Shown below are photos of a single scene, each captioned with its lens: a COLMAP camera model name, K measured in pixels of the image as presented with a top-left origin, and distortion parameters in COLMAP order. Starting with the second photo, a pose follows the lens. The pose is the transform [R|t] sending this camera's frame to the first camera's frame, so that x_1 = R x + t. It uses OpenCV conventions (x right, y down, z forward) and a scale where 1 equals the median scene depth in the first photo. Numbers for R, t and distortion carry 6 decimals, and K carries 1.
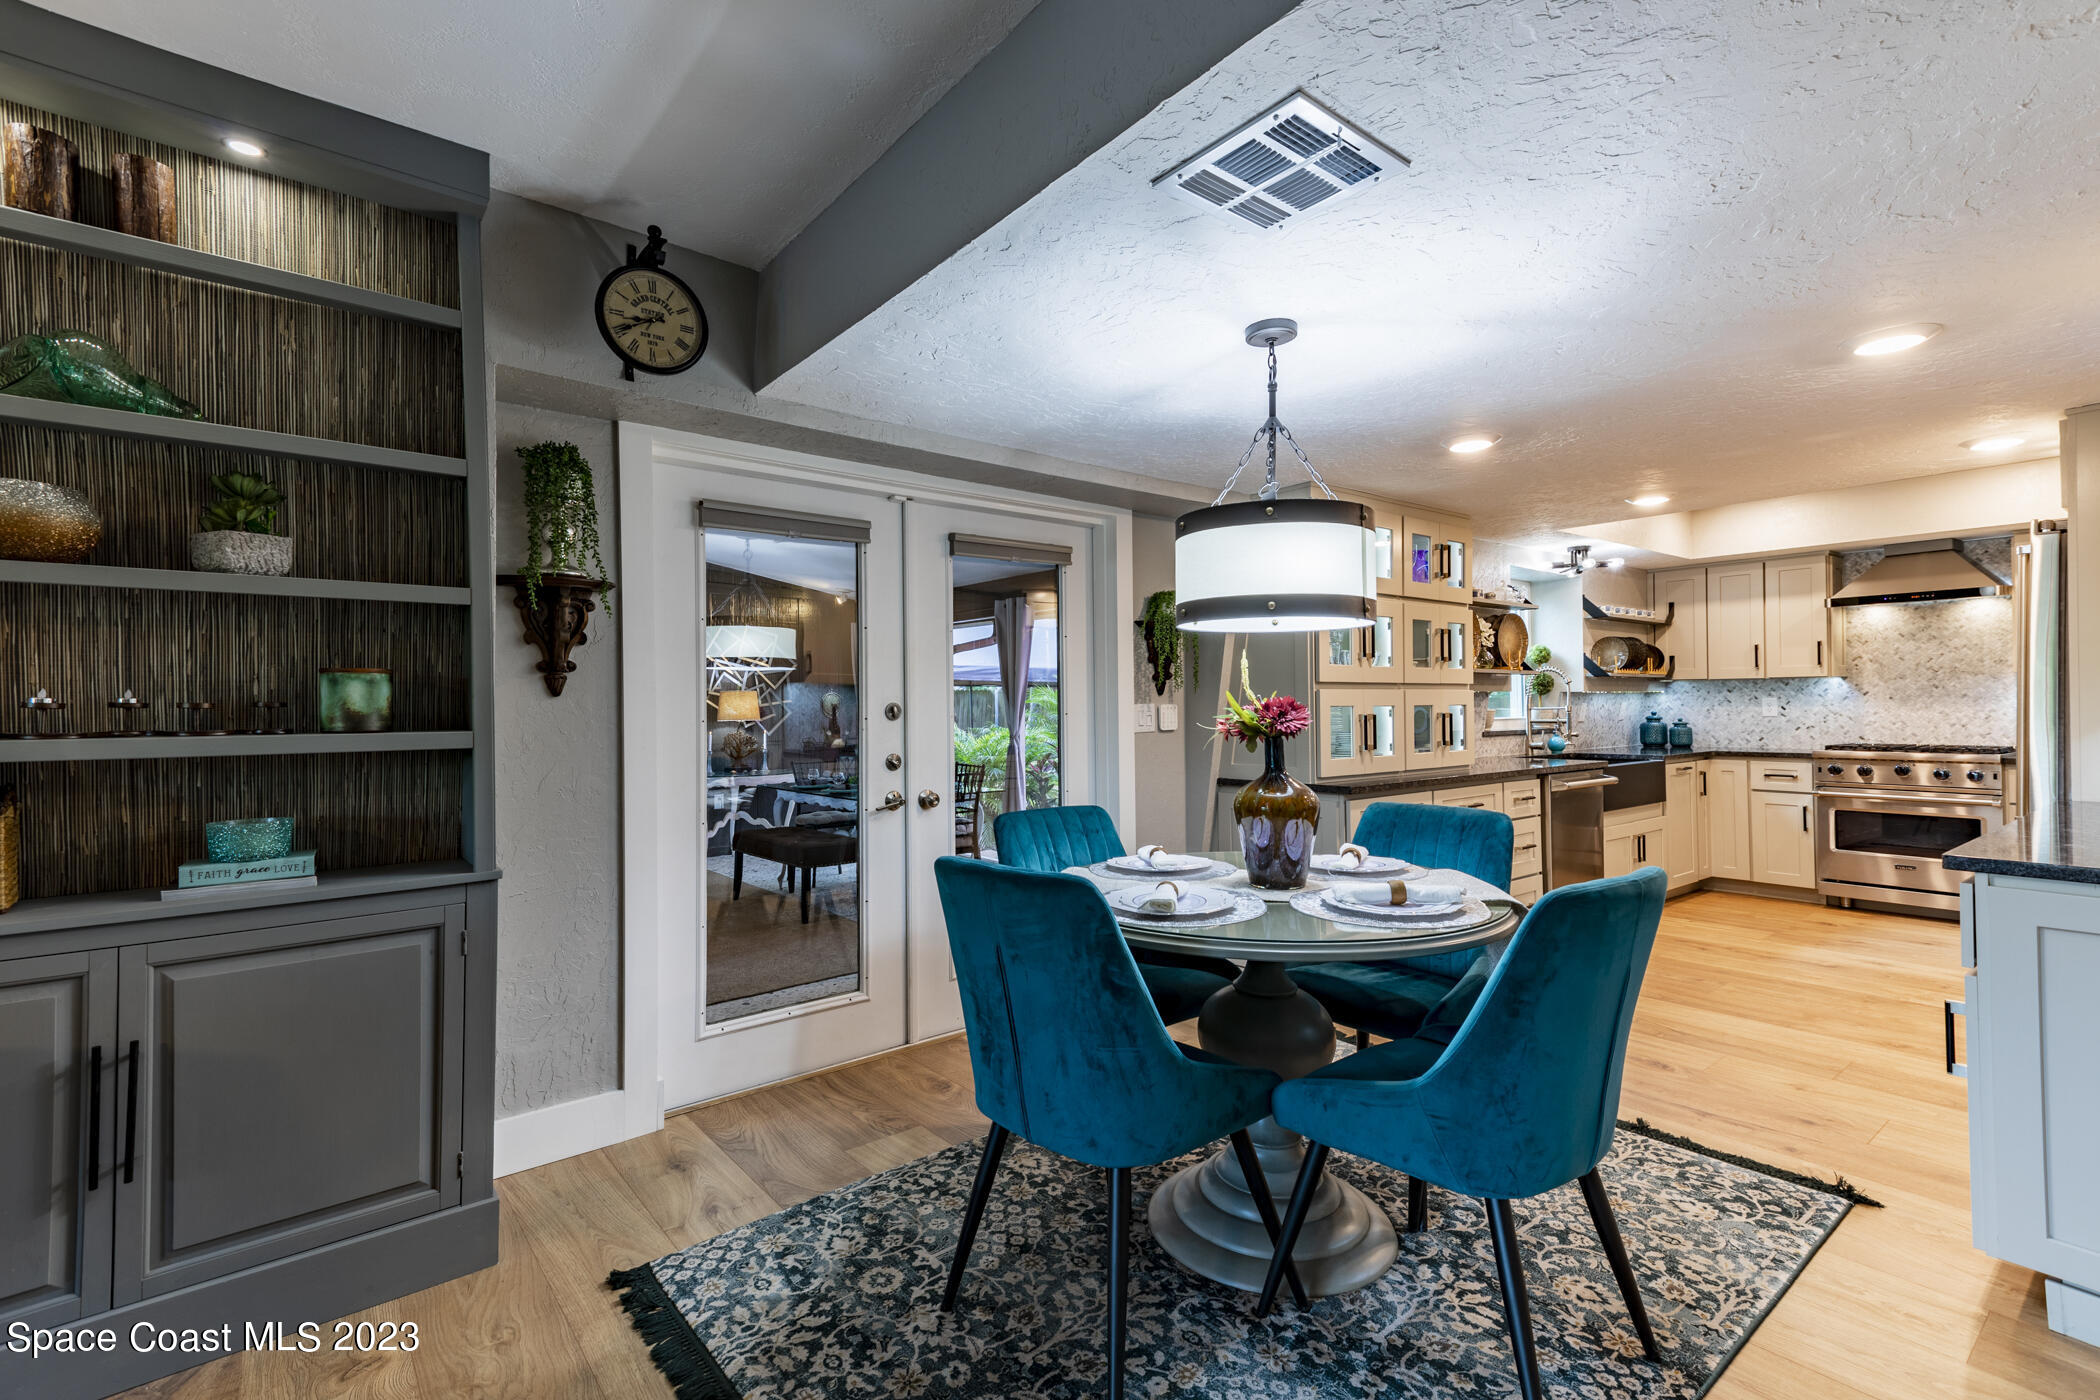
lens RADIAL K [[954.4, 0, 1050.0], [0, 954.4, 700.0], [0, 0, 1]] dist [0.051939, 0.000025]
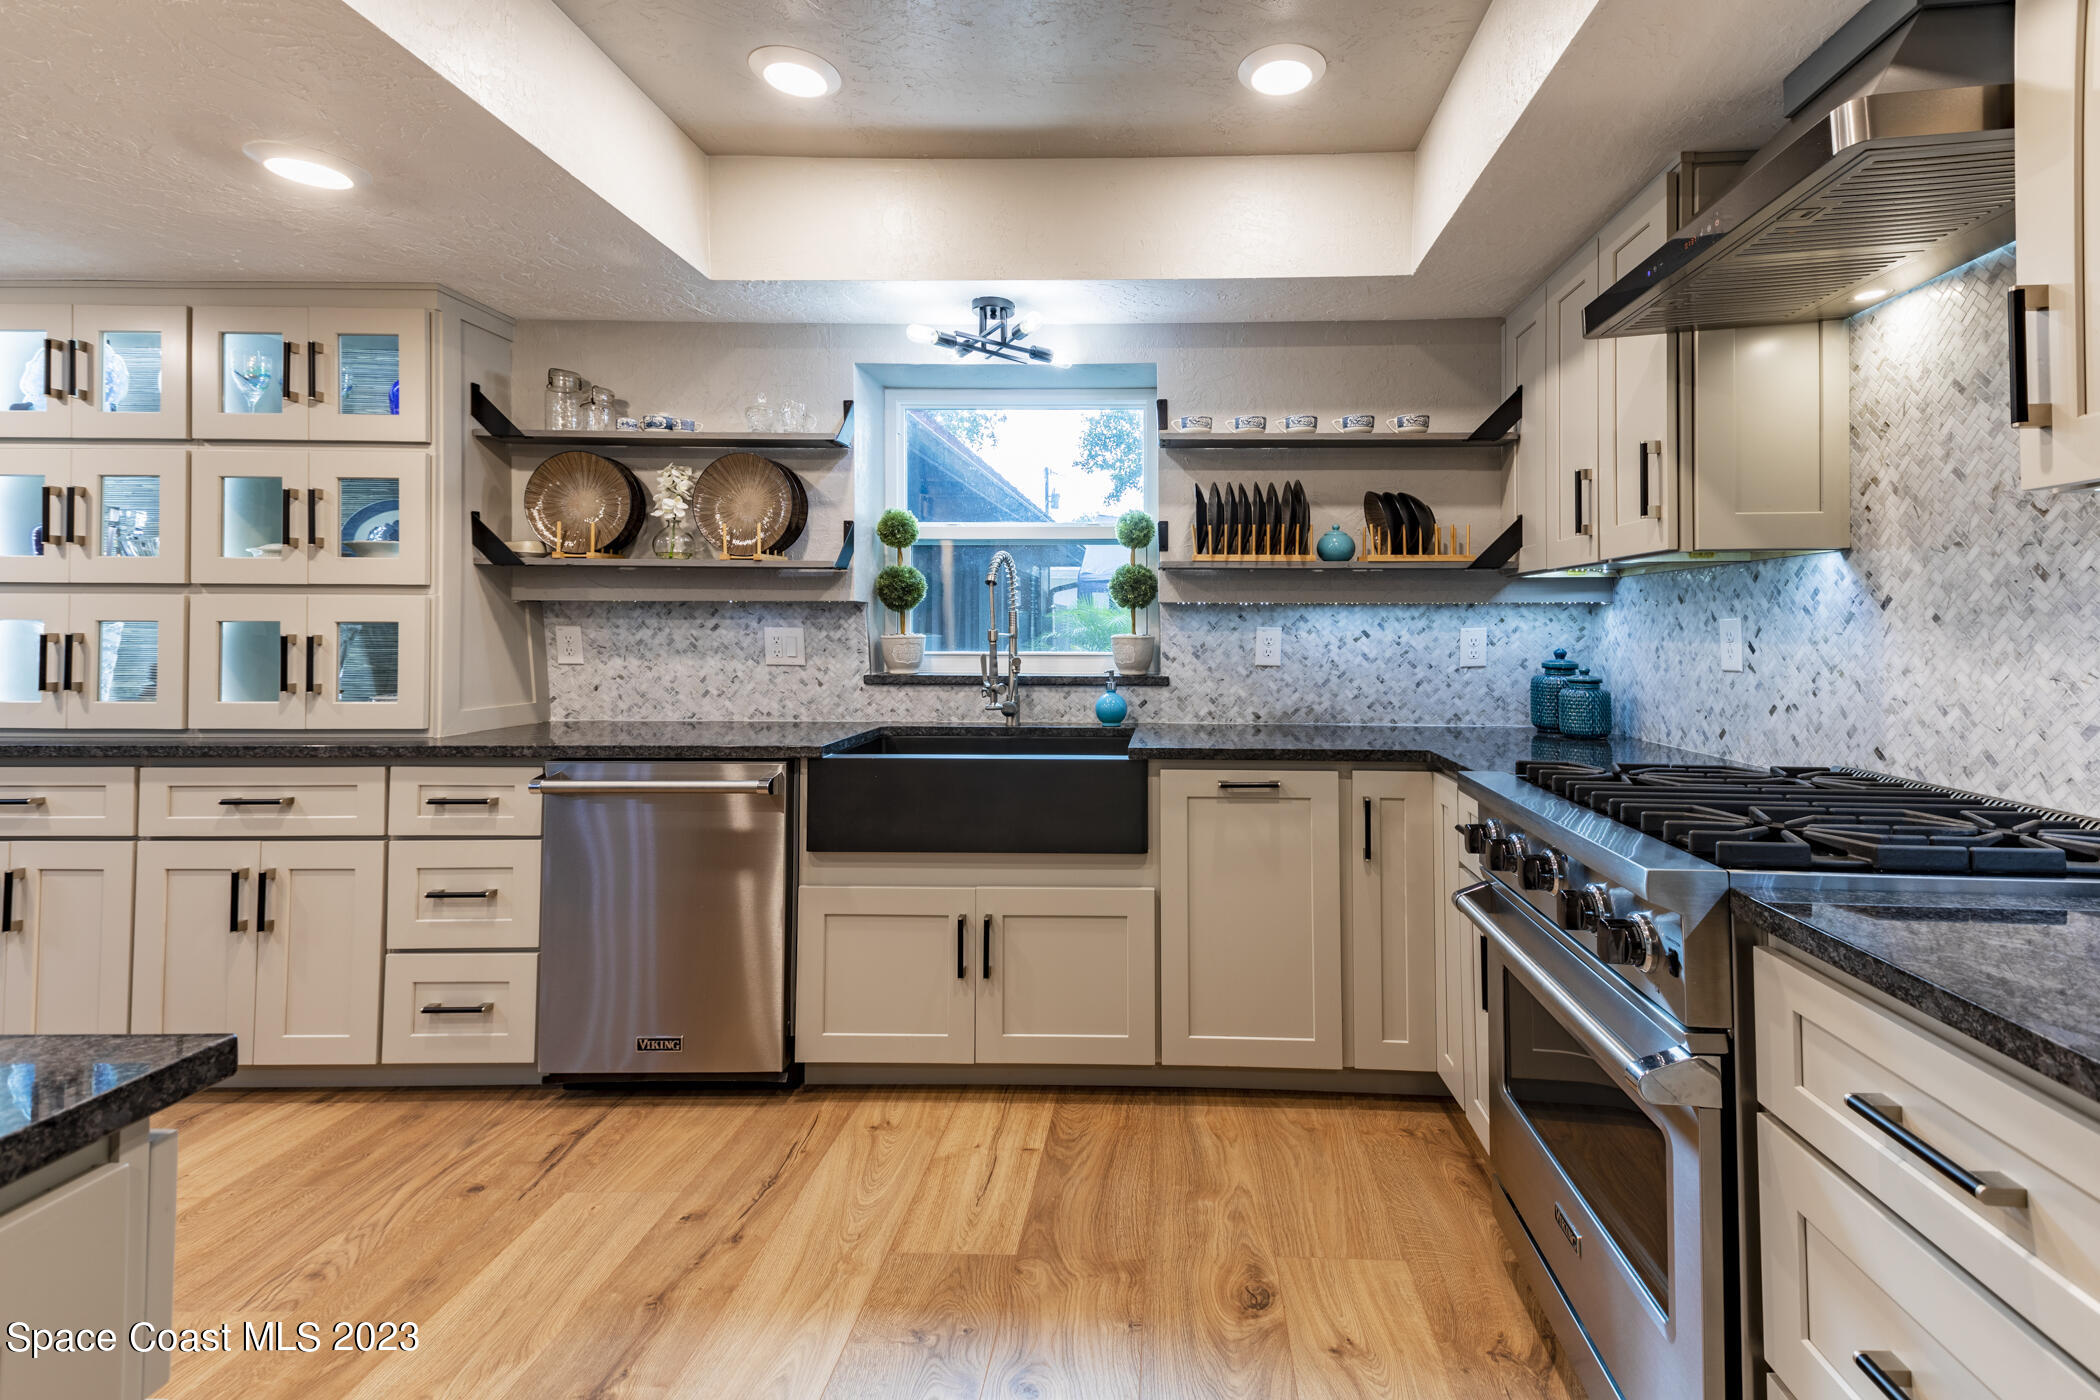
lens RADIAL K [[920.3, 0, 1055.0], [0, 920.3, 614.4], [0, 0, 1]] dist [0.049923, -0.000073]
pose [[0.758370, 0.002375, -0.651820, 0.830242], [-0.006981, 0.999966, -0.004478, -0.000124], [0.651787, 0.007946, 0.758360, 0.639028]]
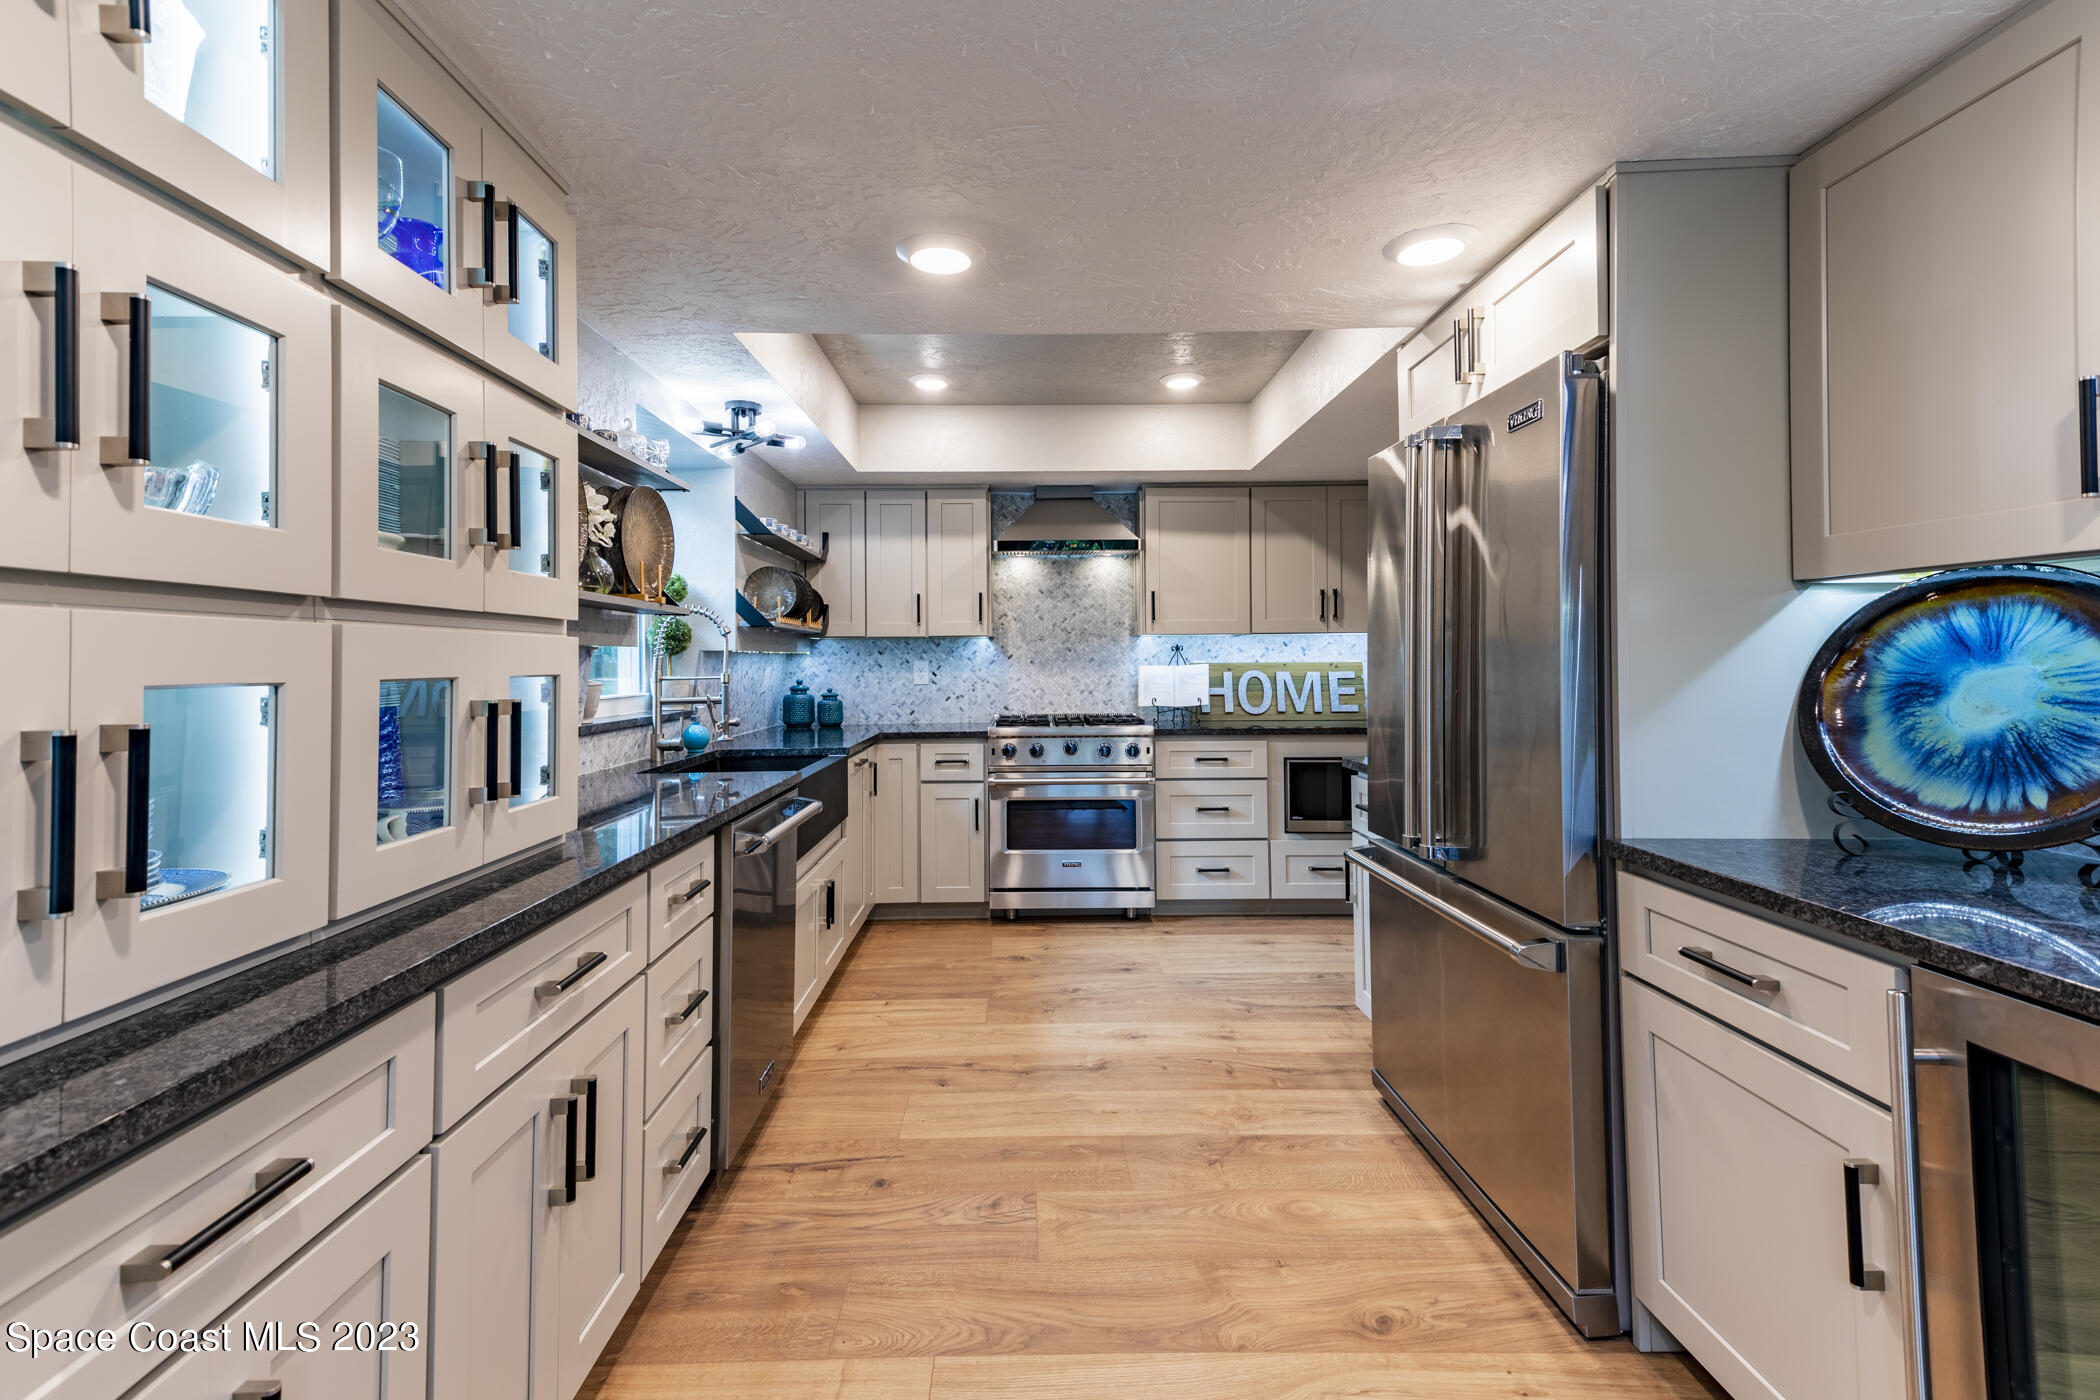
lens RADIAL K [[936.4, 0, 1045.2], [0, 936.4, 637.3], [0, 0, 1]] dist [0.025224, -0.000041]
pose [[0.611948, 0.024722, 0.790511, 0.198693], [-0.001816, 0.999553, -0.029854, 0.000680], [-0.790896, 0.016833, 0.611719, 0.482632]]
